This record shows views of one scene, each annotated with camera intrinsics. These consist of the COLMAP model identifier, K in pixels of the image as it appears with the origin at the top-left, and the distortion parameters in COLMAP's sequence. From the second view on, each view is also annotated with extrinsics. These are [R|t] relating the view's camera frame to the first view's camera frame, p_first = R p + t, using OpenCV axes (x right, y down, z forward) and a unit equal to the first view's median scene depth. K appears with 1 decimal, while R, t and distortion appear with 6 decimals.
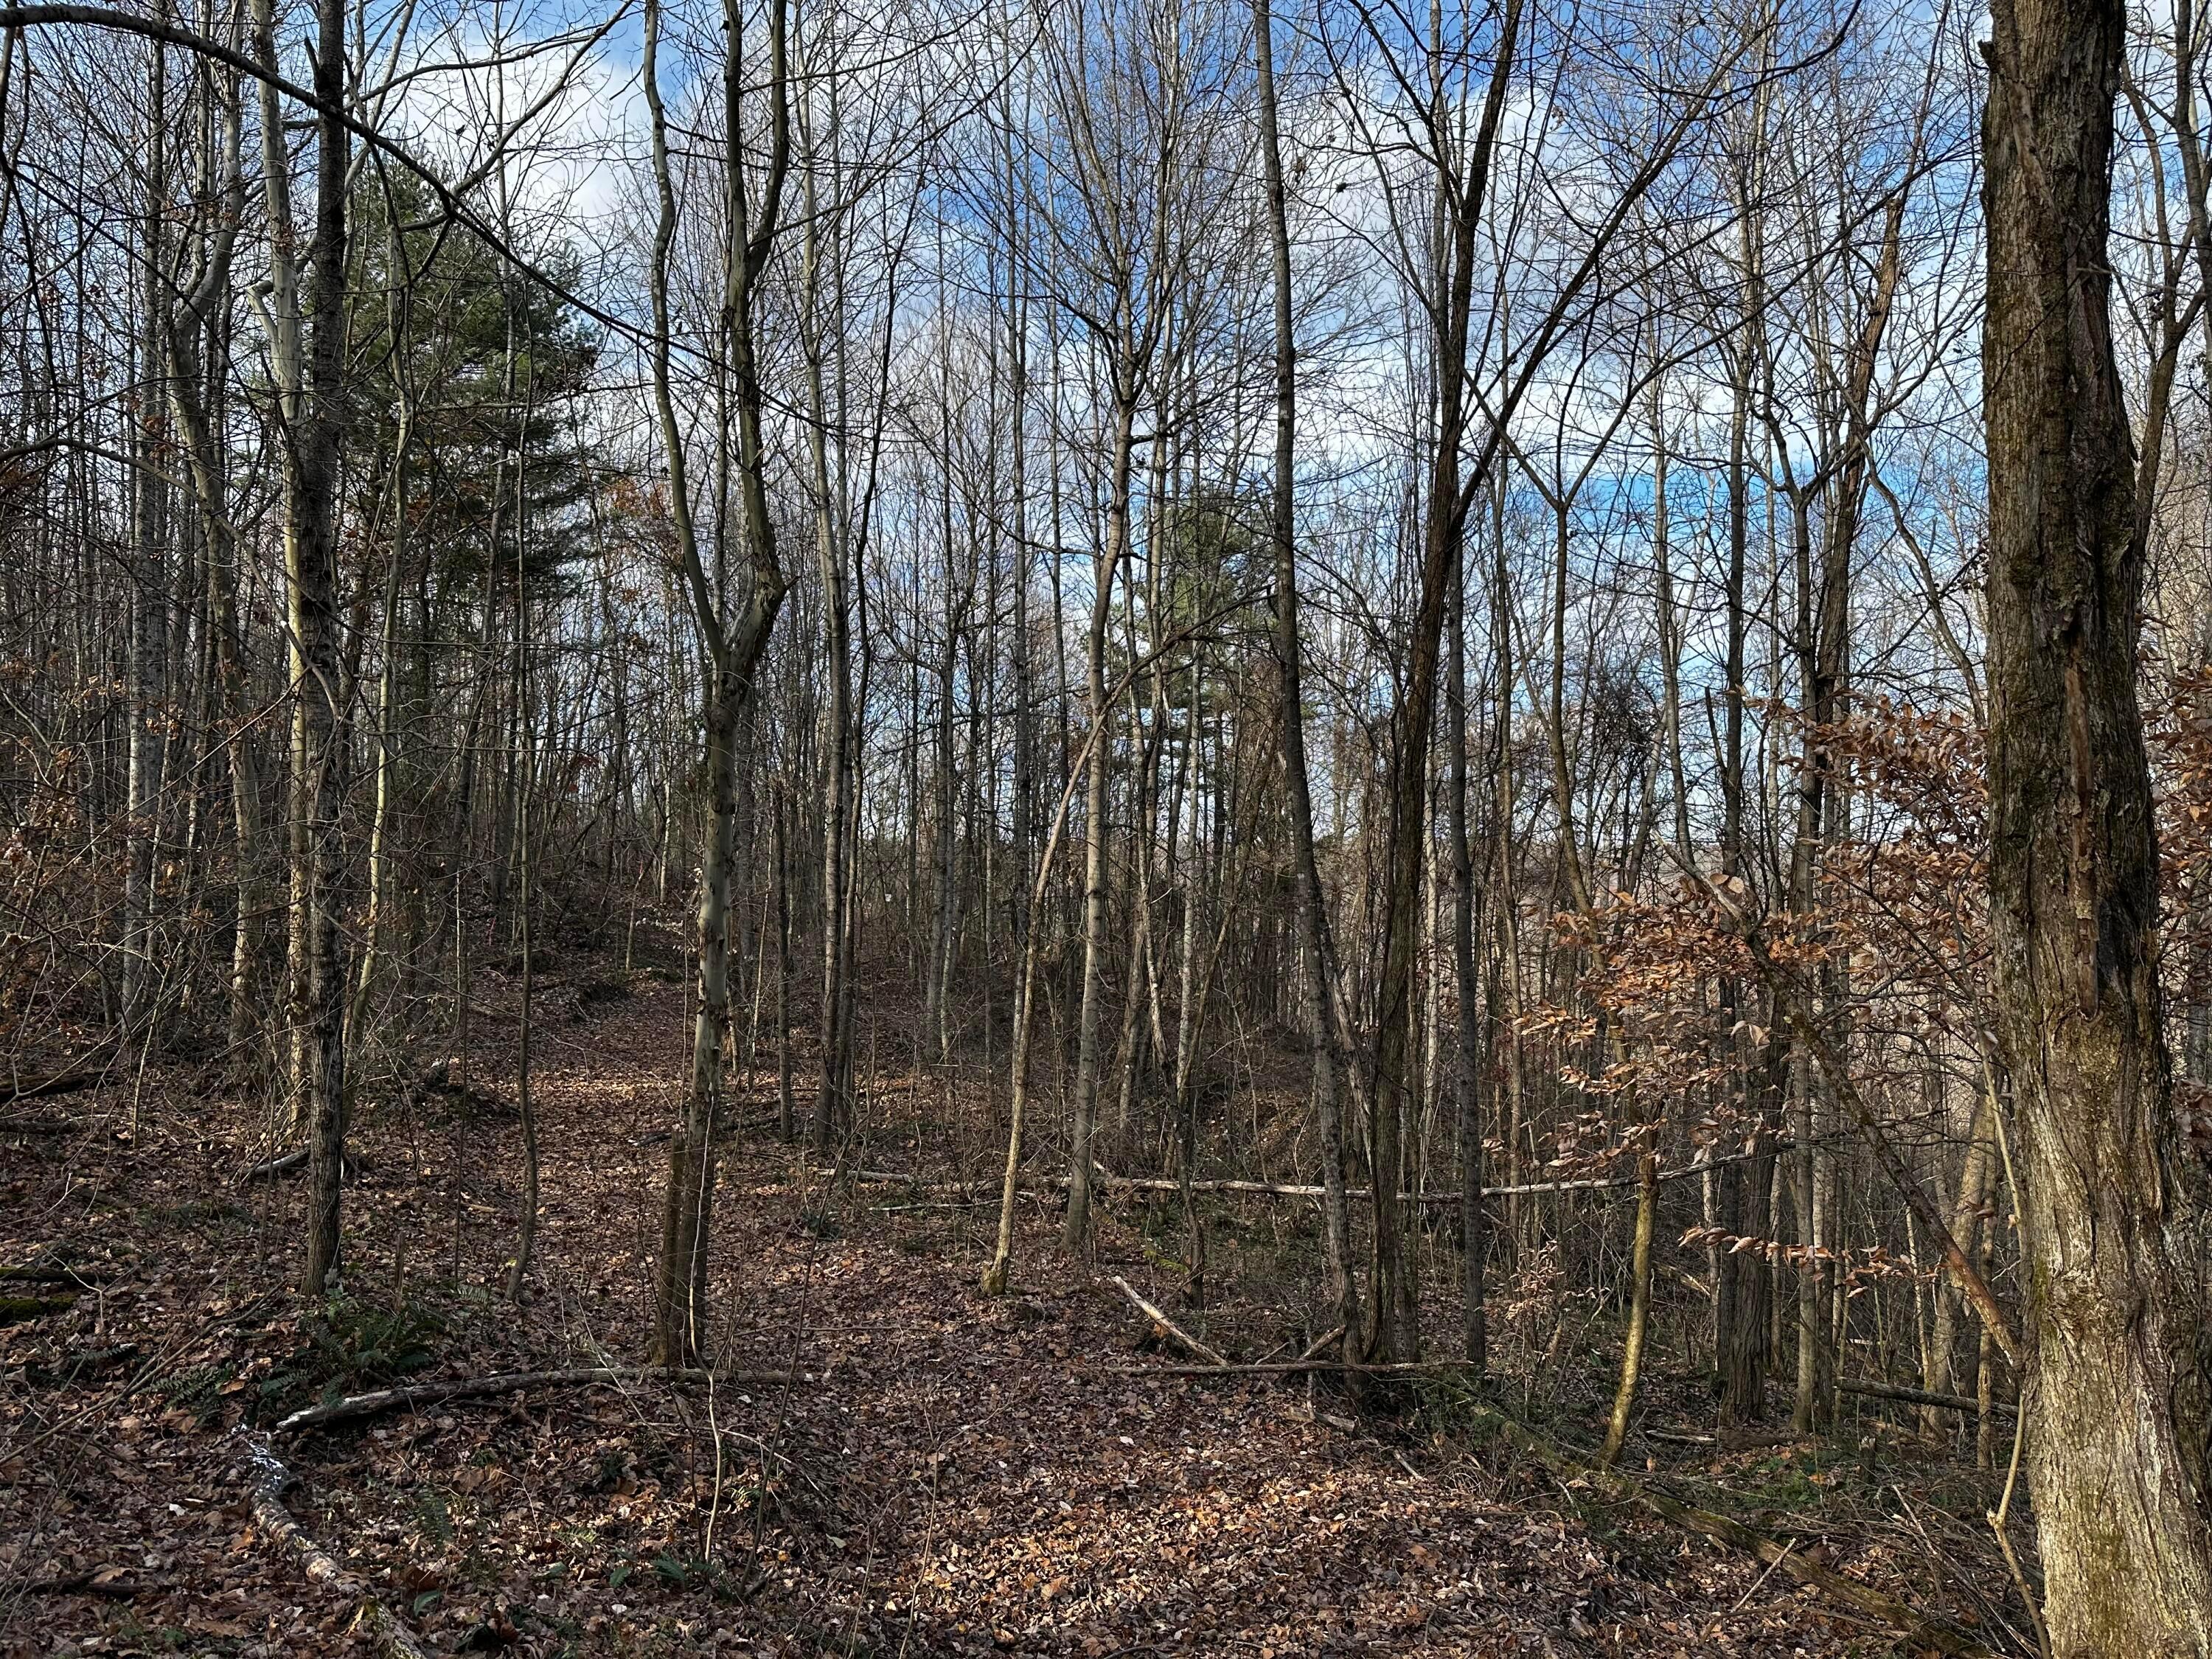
lens RADIAL K [[1545.1, 0, 1106.0], [0, 1545.1, 829.5], [0, 0, 1]] dist [-0.000159, -0.004320]
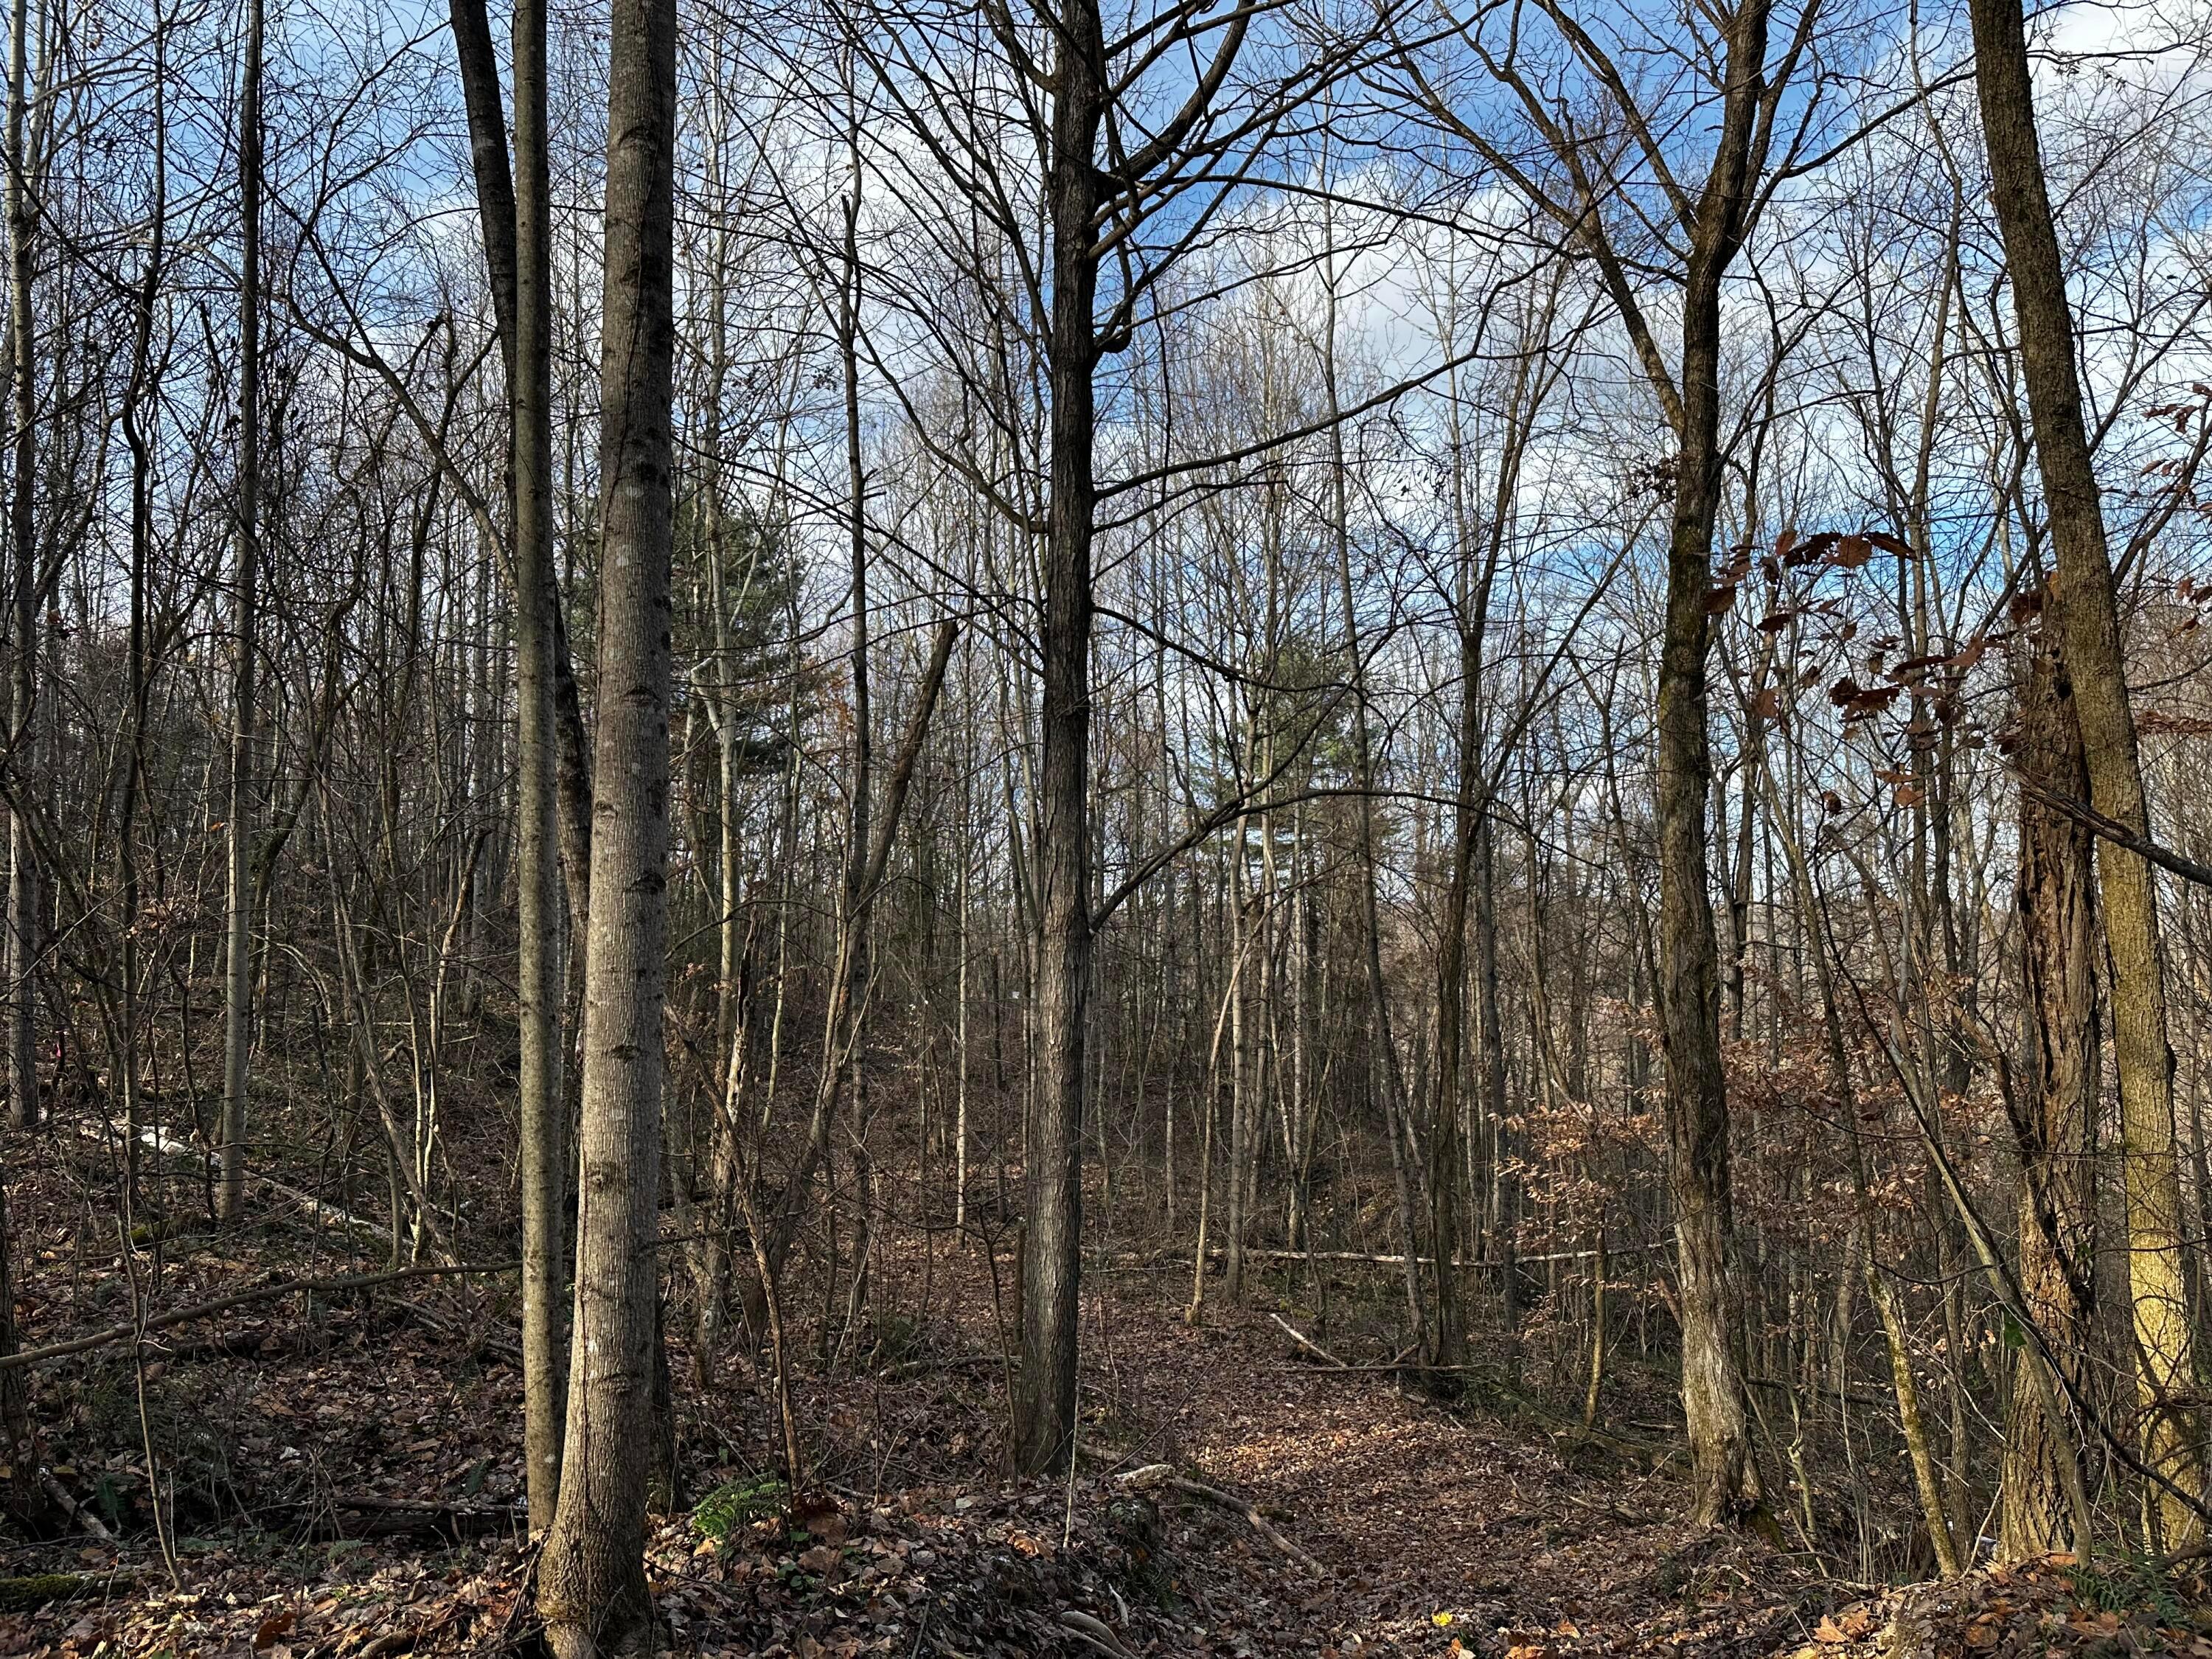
lens RADIAL K [[1430.9, 0, 1106.0], [0, 1430.9, 829.5], [0, 0, 1]] dist [-0.000293, -0.000137]
pose [[0.997464, -0.020271, -0.068219, -0.061363], [0.015853, 0.997780, -0.064689, -0.127583], [0.069379, 0.063444, 0.995571, -0.567600]]
